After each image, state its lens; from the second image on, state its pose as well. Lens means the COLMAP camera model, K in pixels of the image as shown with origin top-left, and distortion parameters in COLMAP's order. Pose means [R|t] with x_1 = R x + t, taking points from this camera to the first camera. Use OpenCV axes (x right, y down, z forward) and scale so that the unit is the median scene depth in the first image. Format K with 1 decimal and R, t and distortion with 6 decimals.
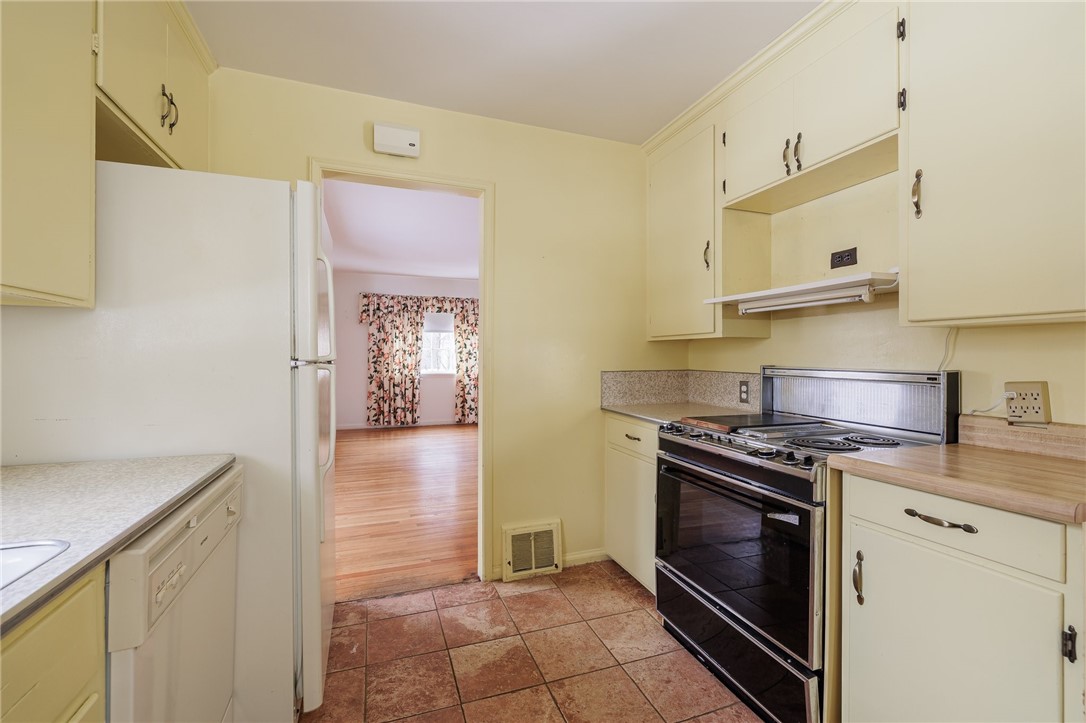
lens RADIAL K [[454.9, 0, 539.9], [0, 454.9, 355.7], [0, 0, 1]] dist [-0.000119, -0.000696]
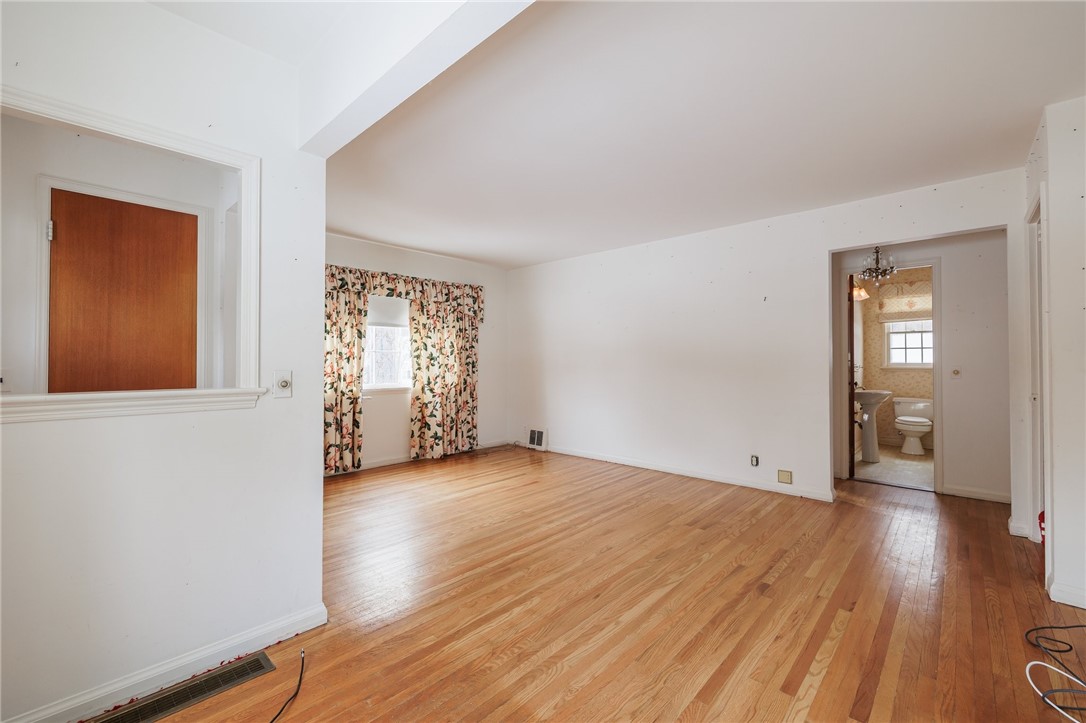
lens RADIAL K [[454.9, 0, 540.4], [0, 454.9, 354.7], [0, 0, 1]] dist [-0.000119, -0.000696]
pose [[0.892271, 0.004264, 0.451479, -0.331935], [0.003047, 0.999876, -0.015465, 0.001614], [-0.451489, 0.015175, 0.892148, 0.311958]]
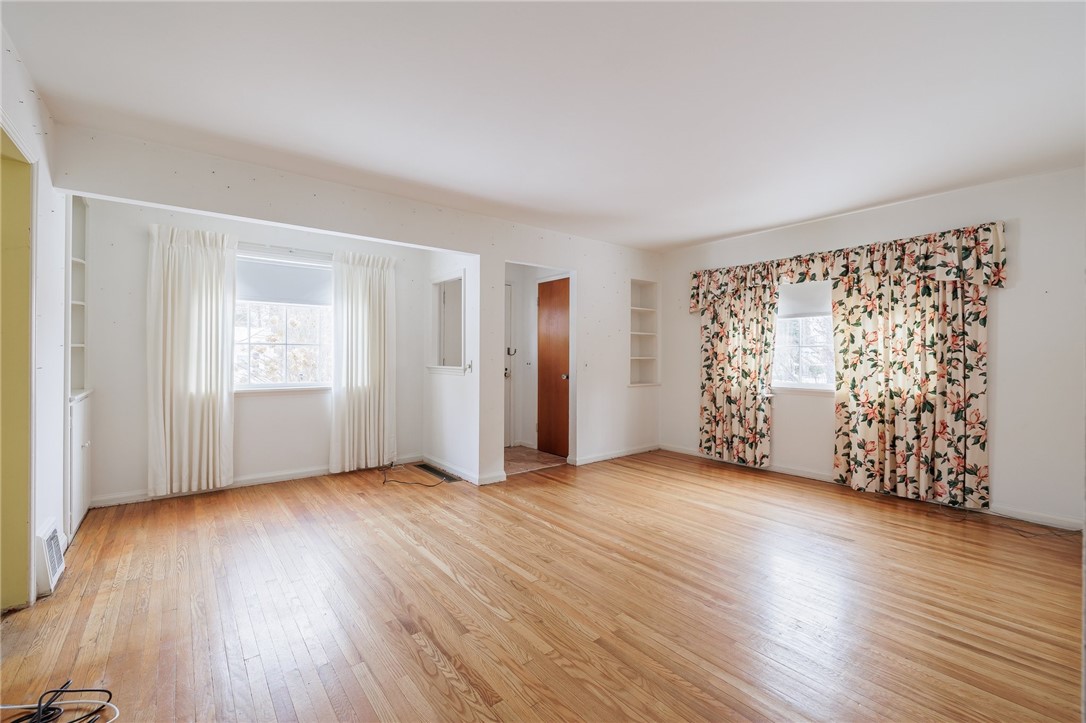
lens RADIAL K [[454.9, 0, 541.2], [0, 454.9, 355.5], [0, 0, 1]] dist [-0.000119, -0.000696]
pose [[0.311900, -0.002928, -0.950111, 0.226851], [-0.005490, 0.999973, -0.004884, 0.002741], [0.950099, 0.006740, 0.311875, 0.516624]]
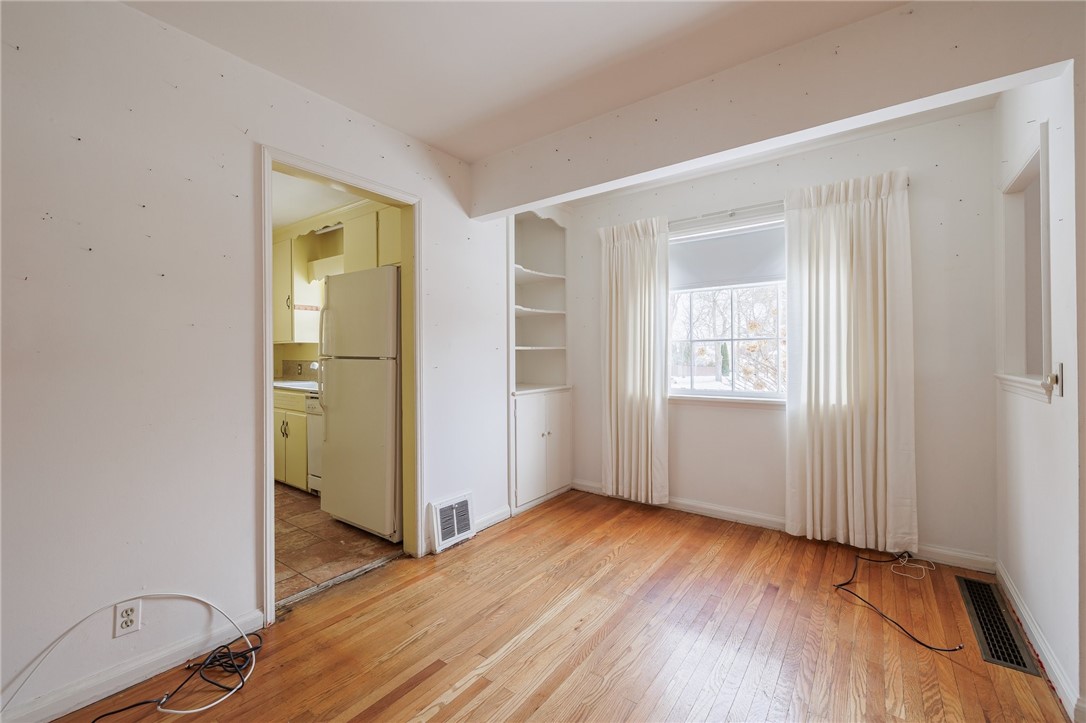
lens RADIAL K [[454.9, 0, 539.0], [0, 454.9, 355.6], [0, 0, 1]] dist [-0.000119, -0.000696]
pose [[-0.837778, 0.002911, -0.546003, -0.030016], [0.004482, 0.999989, -0.001546, 0.002512], [0.545993, -0.003742, -0.837782, 0.654499]]
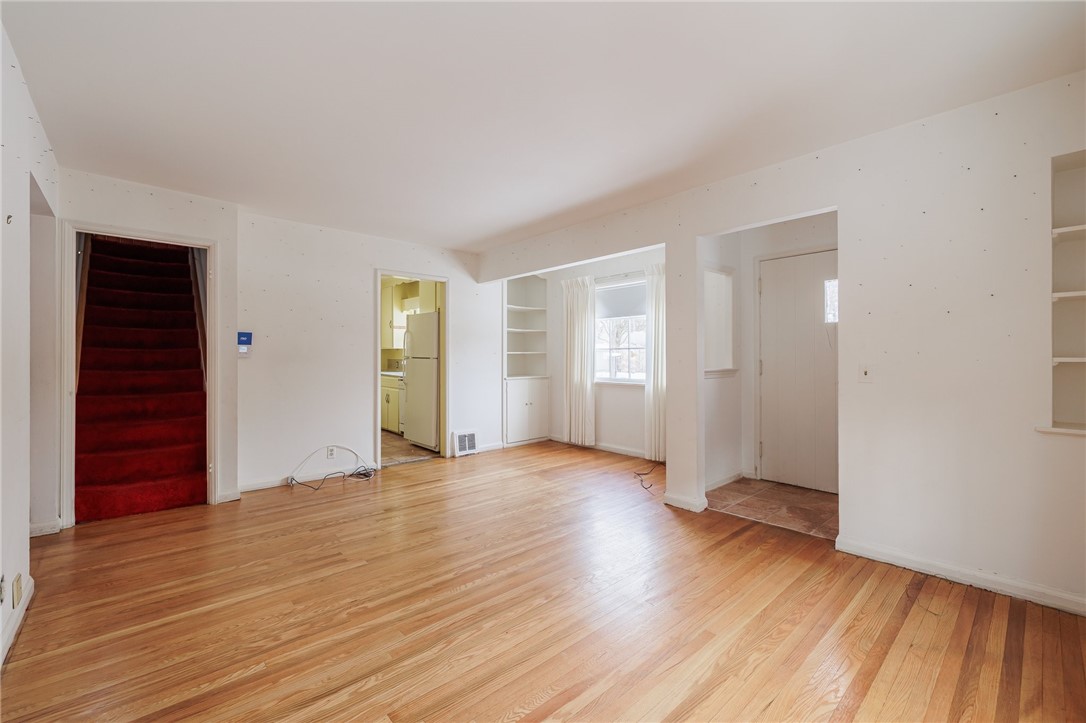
lens RADIAL K [[454.9, 0, 539.0], [0, 454.9, 354.3], [0, 0, 1]] dist [-0.000119, -0.000696]
pose [[-0.929707, -0.002691, -0.368290, -0.016403], [-0.000572, 0.999983, -0.005861, 0.001199], [0.368299, -0.005238, -0.929693, 1.024709]]
